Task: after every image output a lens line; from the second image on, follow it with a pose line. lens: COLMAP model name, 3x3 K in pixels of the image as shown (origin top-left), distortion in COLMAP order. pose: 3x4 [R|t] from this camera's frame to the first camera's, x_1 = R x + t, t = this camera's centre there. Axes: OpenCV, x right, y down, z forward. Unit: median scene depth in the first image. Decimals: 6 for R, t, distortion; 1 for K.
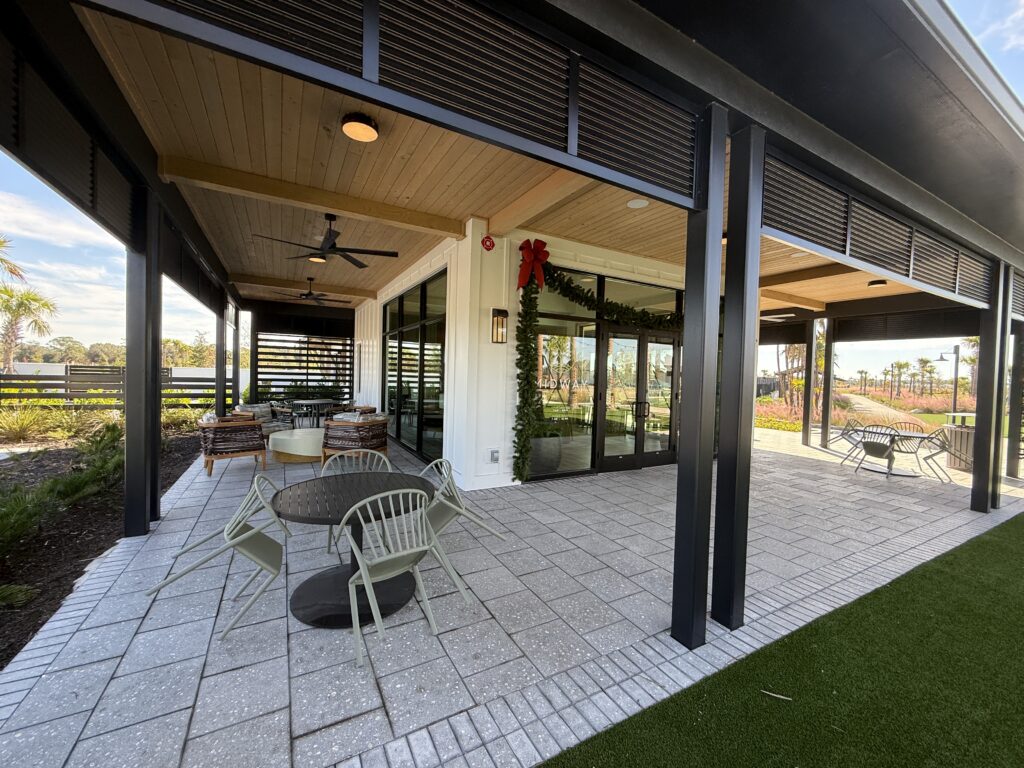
lens RADIAL K [[407.0, 0, 515.8], [0, 407.0, 379.5], [0, 0, 1]] dist [0.002098, 0.000077]
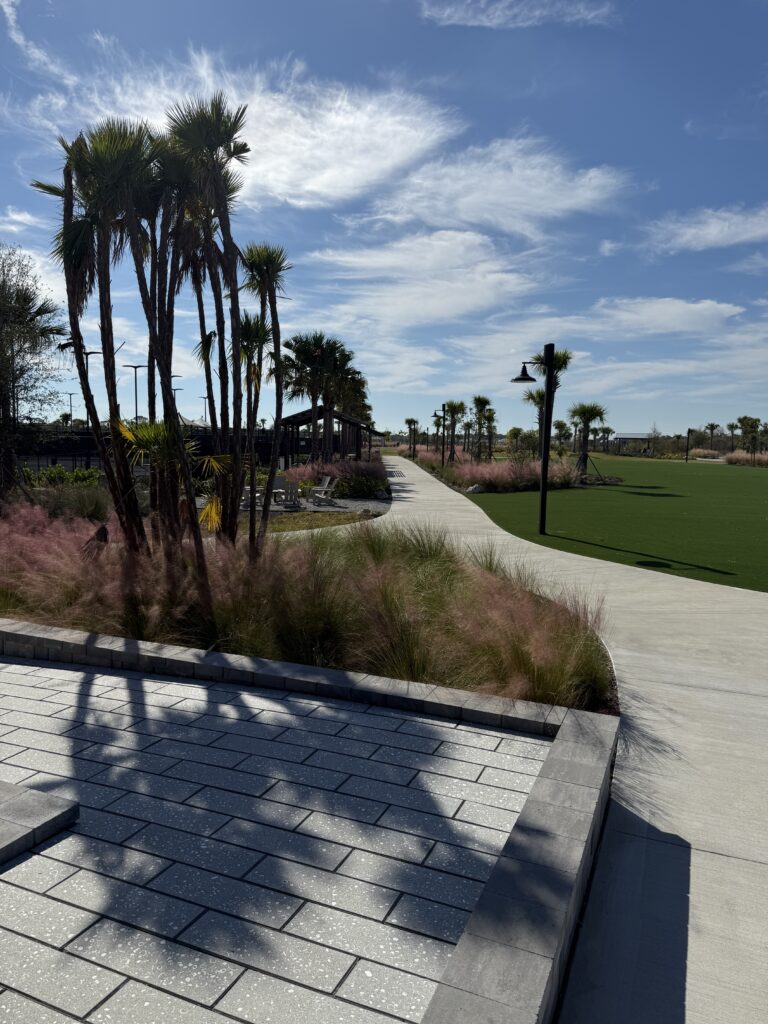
lens RADIAL K [[745.5, 0, 383.0], [0, 745.5, 513.1], [0, 0, 1]] dist [0.000648, -0.000363]
pose [[0.788932, -0.074655, 0.609928, 0.467647], [0.013610, 0.994472, 0.104119, 0.009093], [-0.614329, -0.073841, 0.785587, 0.495190]]
